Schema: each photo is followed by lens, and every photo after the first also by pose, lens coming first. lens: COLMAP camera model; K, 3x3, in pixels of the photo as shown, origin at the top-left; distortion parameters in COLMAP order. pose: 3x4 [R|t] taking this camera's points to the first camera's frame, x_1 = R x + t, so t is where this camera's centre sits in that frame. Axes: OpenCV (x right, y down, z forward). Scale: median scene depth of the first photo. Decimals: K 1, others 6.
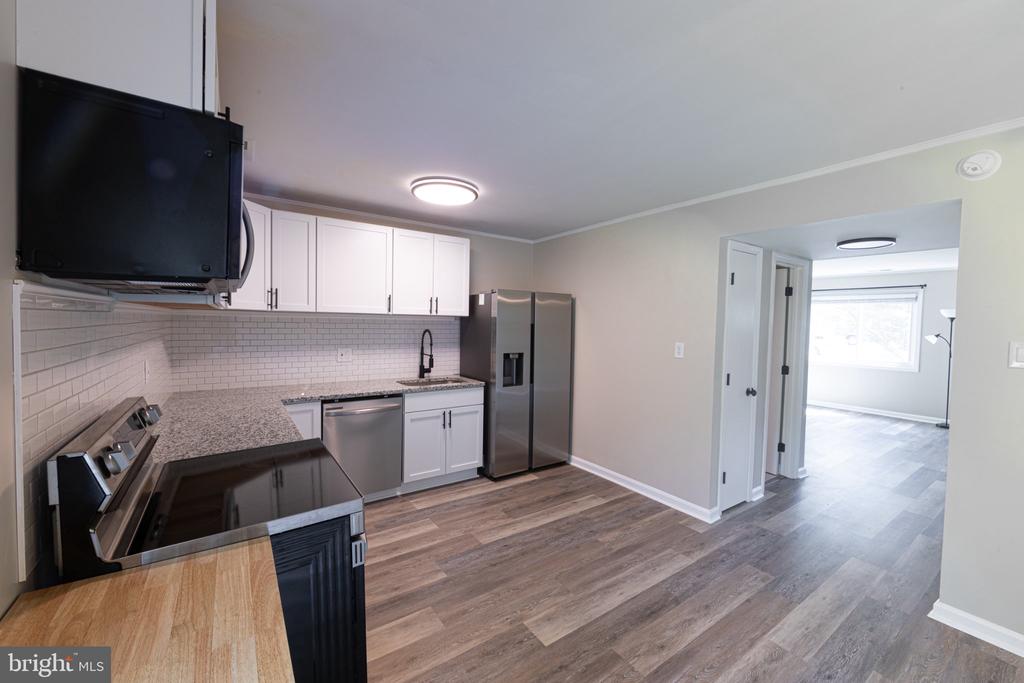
lens RADIAL K [[402.2, 0, 508.1], [0, 402.2, 339.9], [0, 0, 1]] dist [-0.005940, -0.000269]
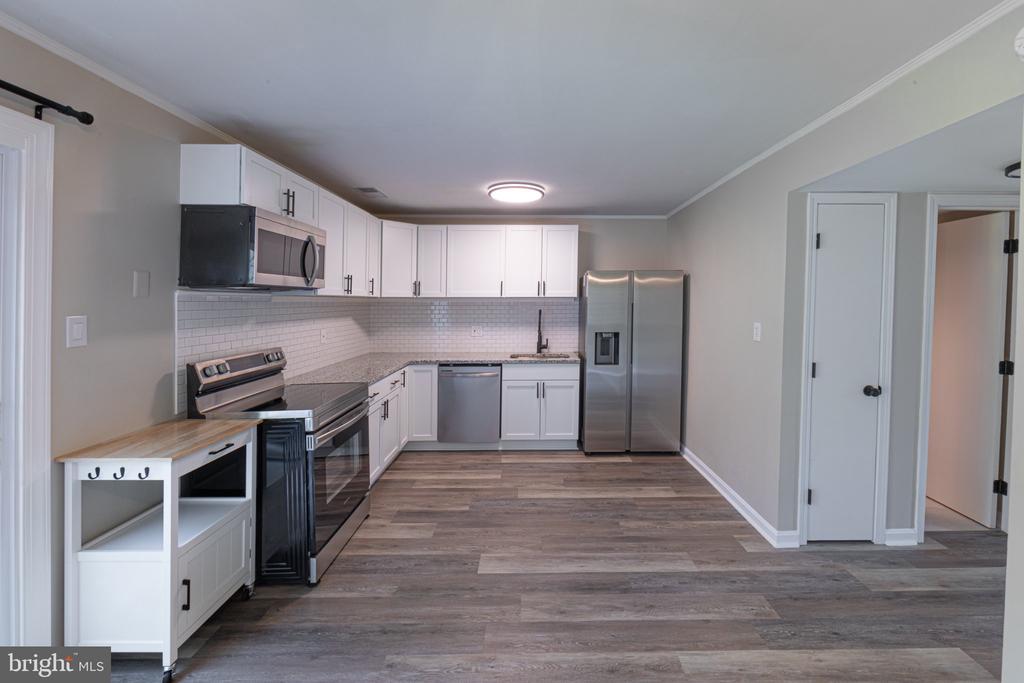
lens RADIAL K [[408.7, 0, 518.5], [0, 408.7, 309.5], [0, 0, 1]] dist [-0.004344, -0.000171]
pose [[0.831540, -0.009831, -0.555378, 0.465442], [-0.006685, 0.999594, -0.027704, 0.006037], [0.555425, 0.026749, 0.831137, 0.019285]]
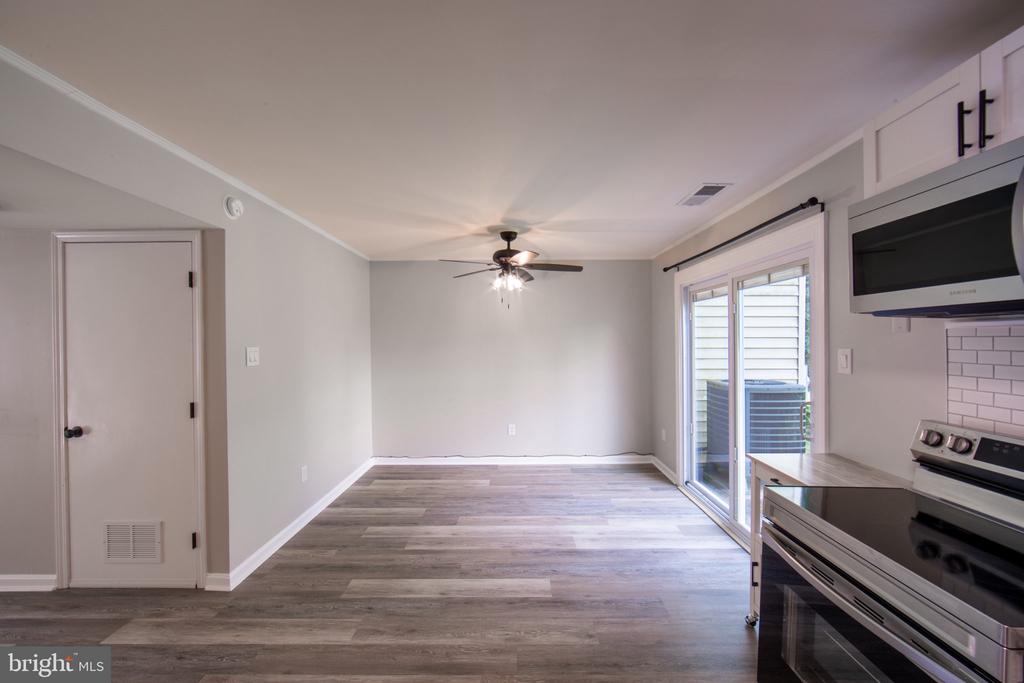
lens RADIAL K [[402.2, 0, 508.1], [0, 402.2, 339.9], [0, 0, 1]] dist [-0.005940, -0.000269]
pose [[-0.830512, -0.017435, 0.556727, -0.134456], [0.009766, 0.998901, 0.045852, -0.039397], [-0.556915, 0.043517, -0.829429, 0.856719]]
